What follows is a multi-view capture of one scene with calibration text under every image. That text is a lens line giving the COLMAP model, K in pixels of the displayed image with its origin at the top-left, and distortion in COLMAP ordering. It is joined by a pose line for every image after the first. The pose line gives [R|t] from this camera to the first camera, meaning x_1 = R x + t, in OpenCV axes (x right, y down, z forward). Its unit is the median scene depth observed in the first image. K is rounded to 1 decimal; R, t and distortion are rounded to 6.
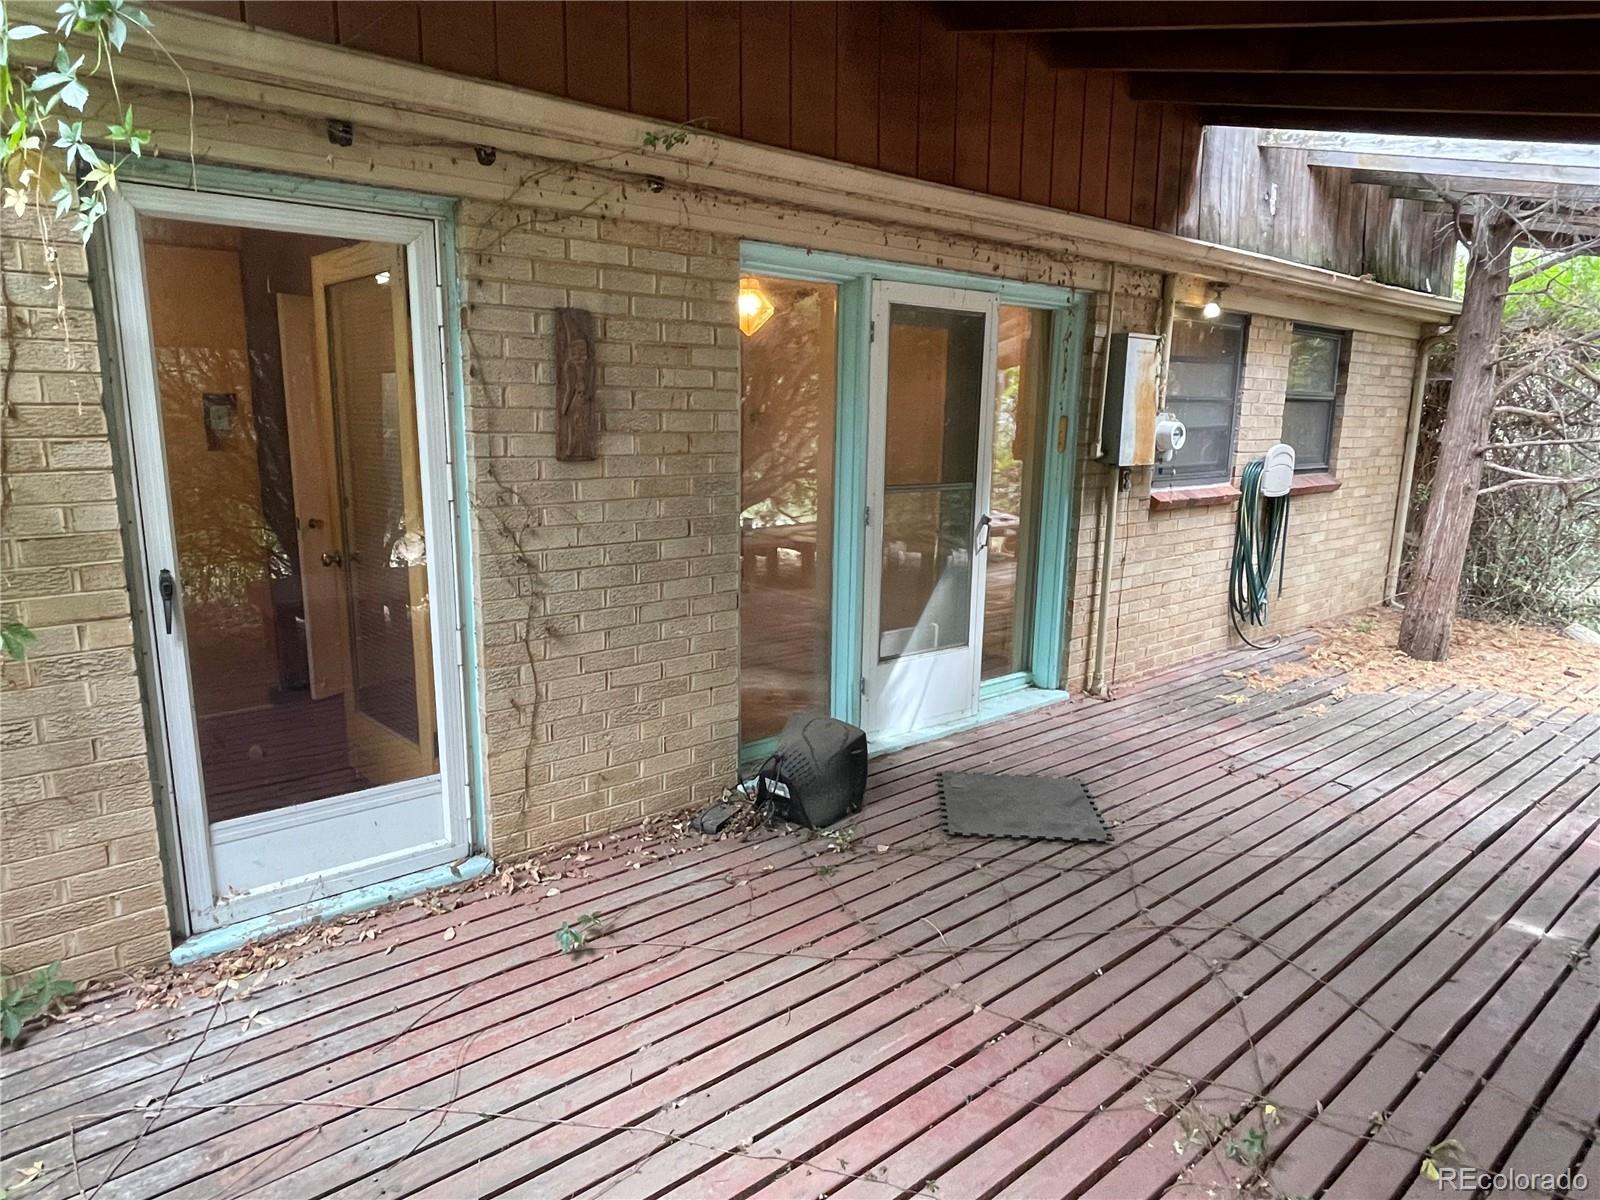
lens RADIAL K [[931.9, 0, 798.9], [0, 931.9, 577.4], [0, 0, 1]] dist [-0.000582, -0.000299]
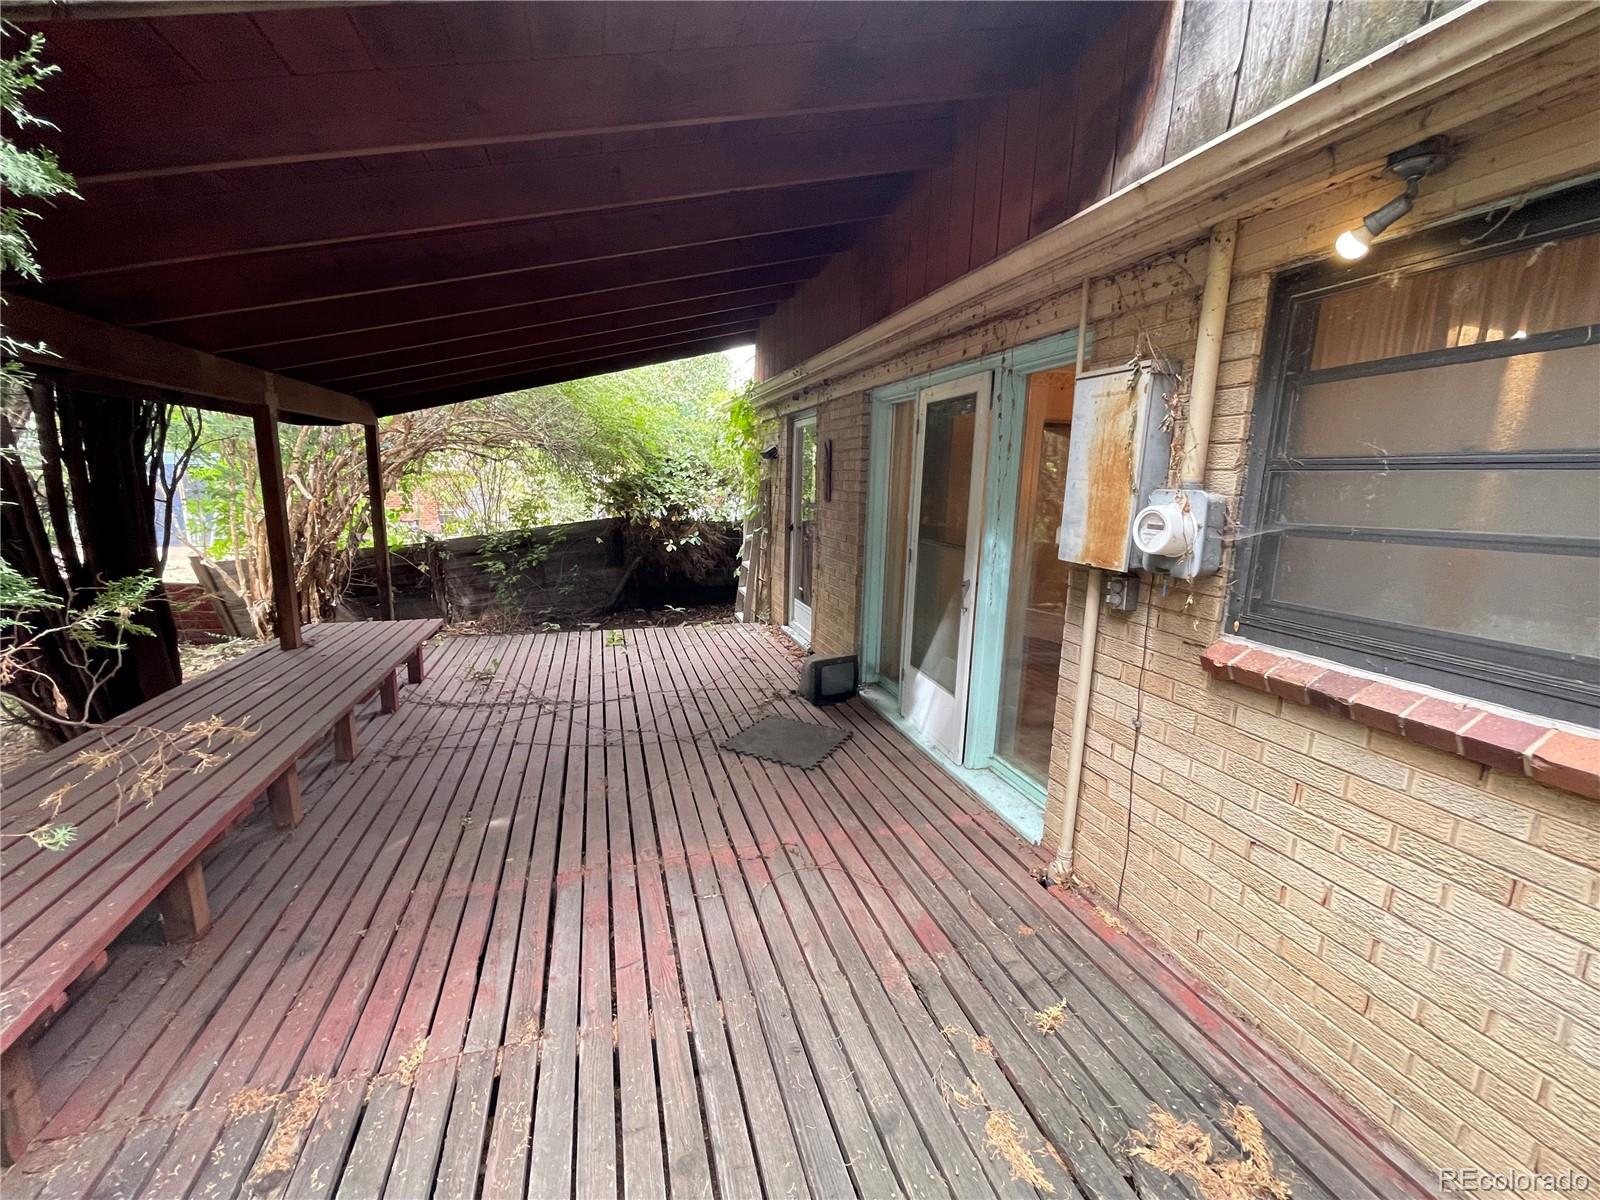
lens RADIAL K [[646.4, 0, 800.0], [0, 646.4, 600.0], [0, 0, 1]] dist [-0.000602, -0.000018]
pose [[-0.361820, 0.150385, -0.920038, 1.240661], [-0.199727, 0.951483, 0.234071, -0.234903], [0.910602, 0.268448, -0.314230, 1.380706]]
